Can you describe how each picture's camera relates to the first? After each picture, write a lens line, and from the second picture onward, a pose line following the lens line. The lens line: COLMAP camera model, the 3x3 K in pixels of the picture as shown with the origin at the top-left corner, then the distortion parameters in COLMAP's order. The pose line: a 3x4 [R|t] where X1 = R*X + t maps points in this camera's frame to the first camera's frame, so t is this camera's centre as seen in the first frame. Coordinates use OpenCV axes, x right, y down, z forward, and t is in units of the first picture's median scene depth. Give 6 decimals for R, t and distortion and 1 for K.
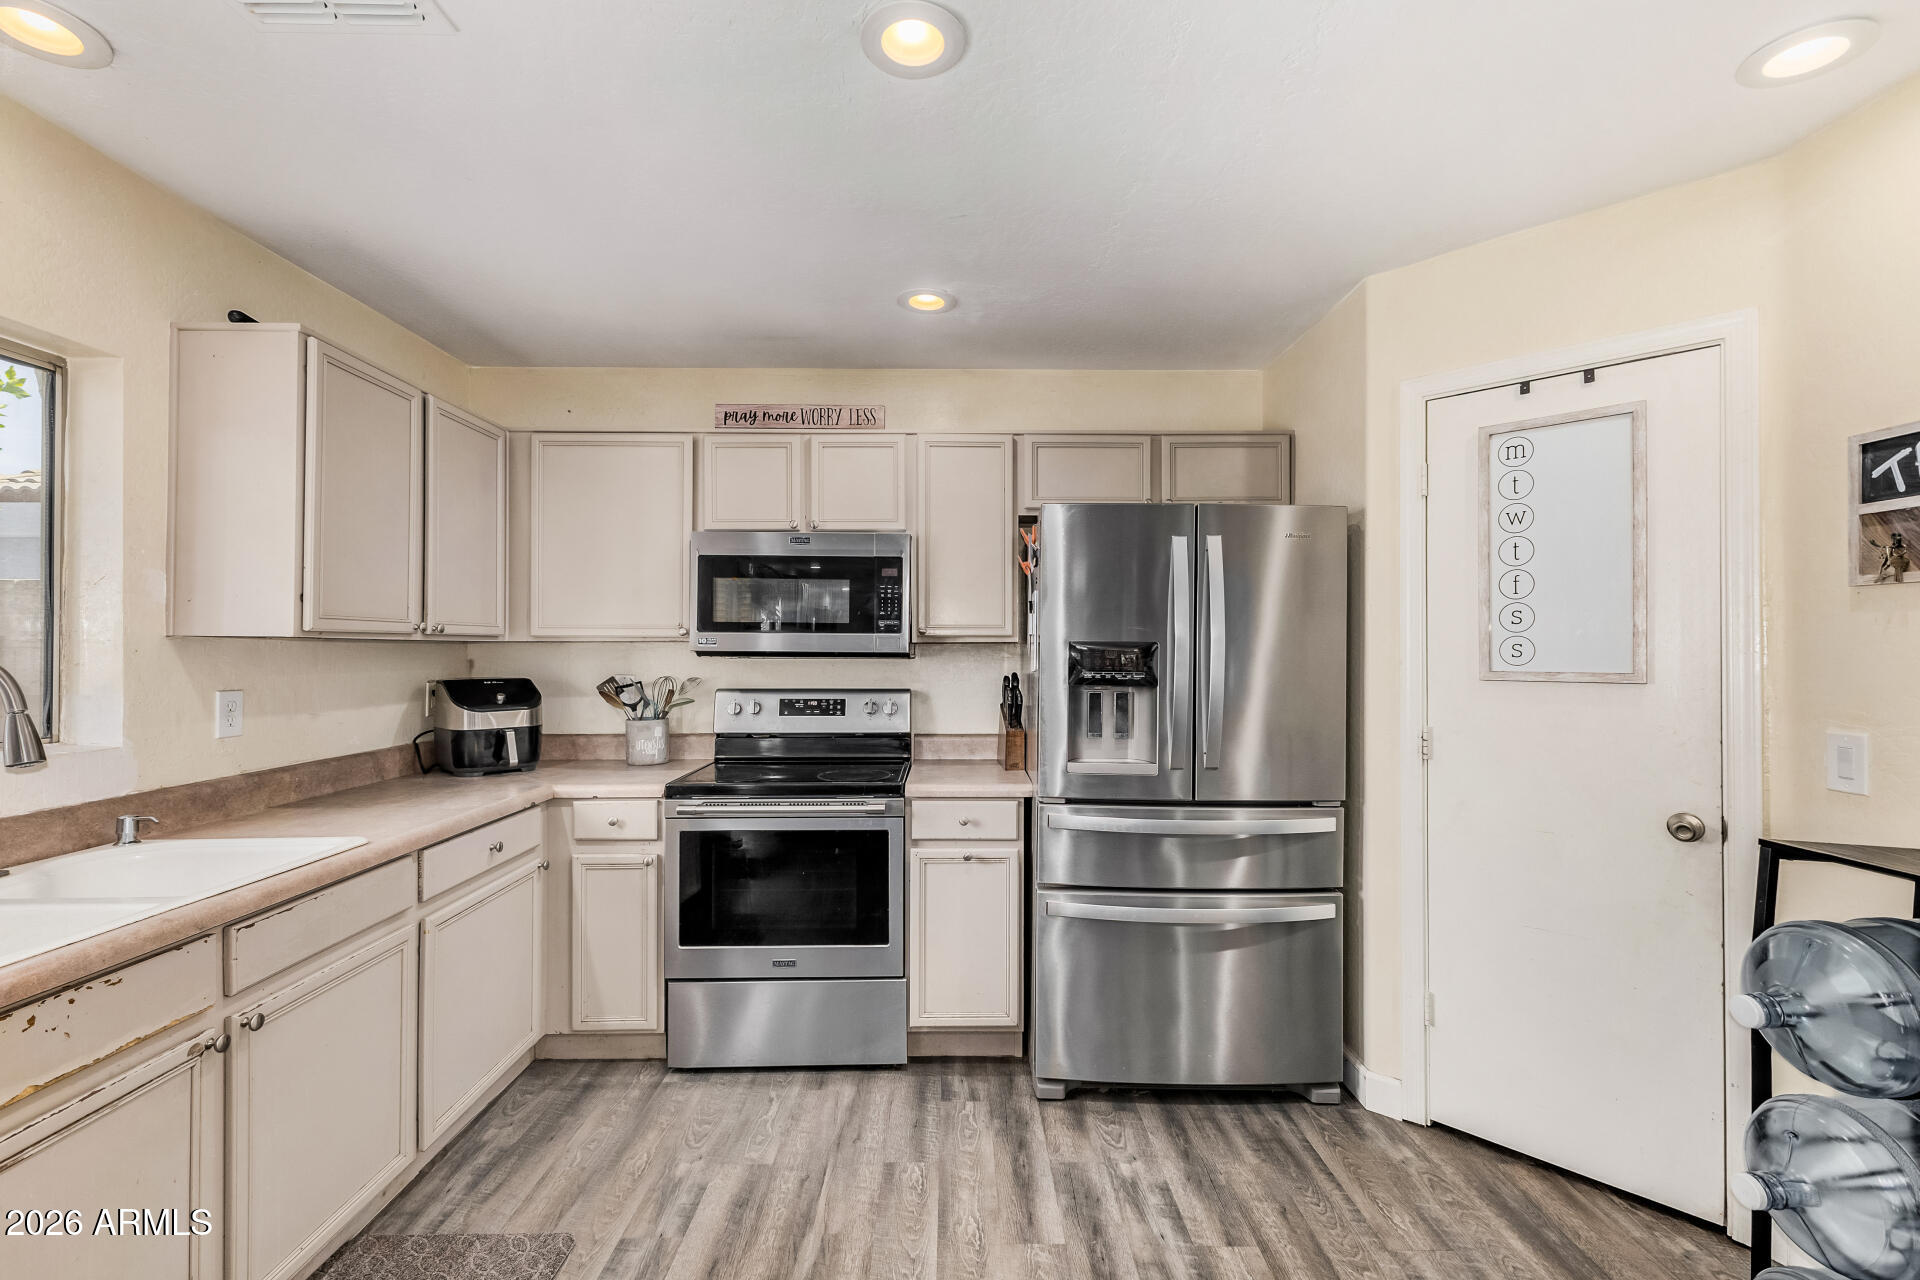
lens RADIAL K [[824.0, 0, 957.2], [0, 824.0, 643.7], [0, 0, 1]] dist [0.006769, -0.000112]
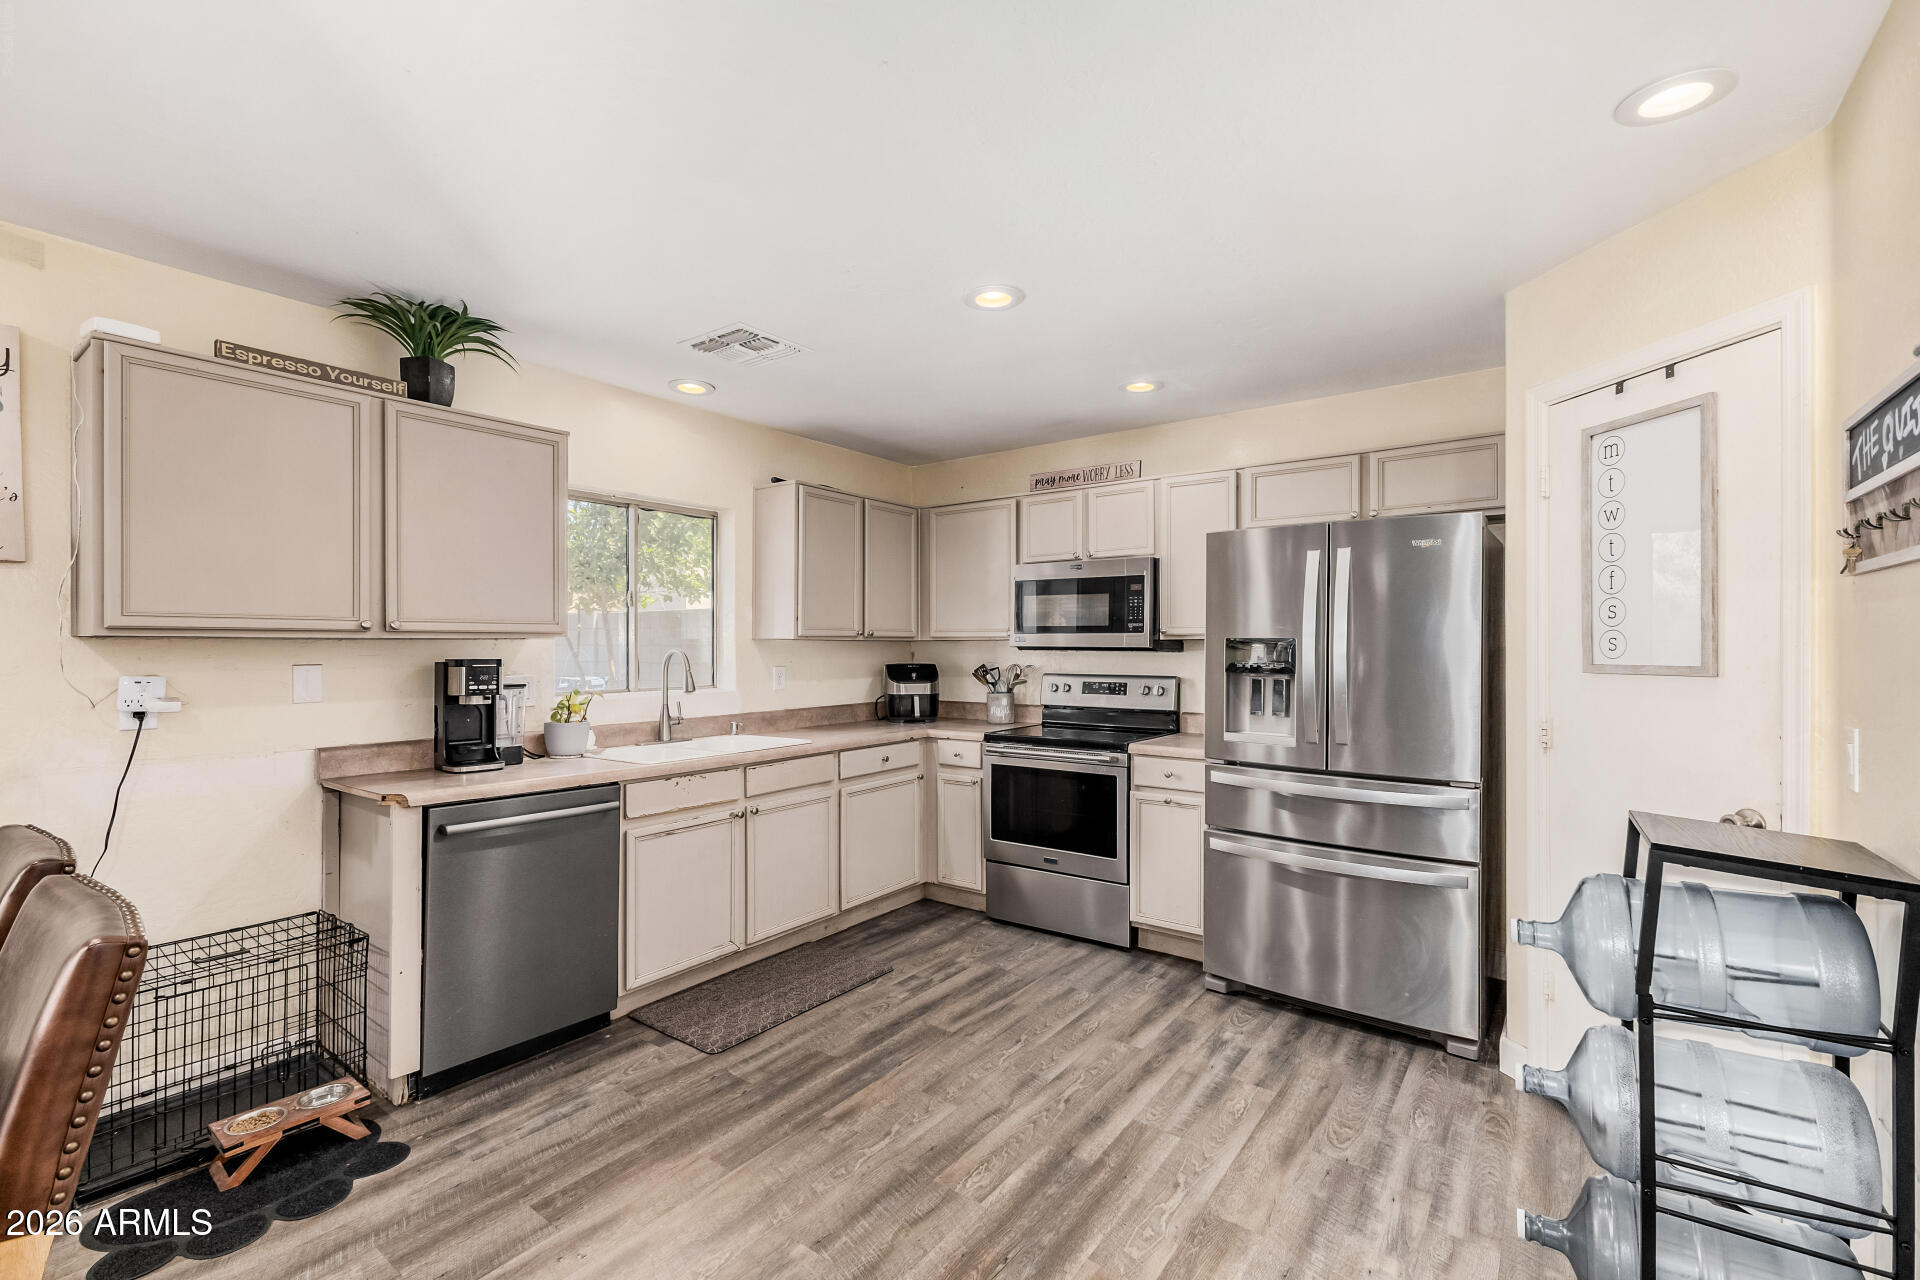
lens RADIAL K [[824.0, 0, 957.2], [0, 824.0, 643.7], [0, 0, 1]] dist [0.006769, -0.000112]
pose [[0.798463, -0.003648, -0.602033, 0.533290], [0.005919, 0.999981, 0.001791, 0.000919], [0.602015, -0.004993, 0.798469, -0.259007]]
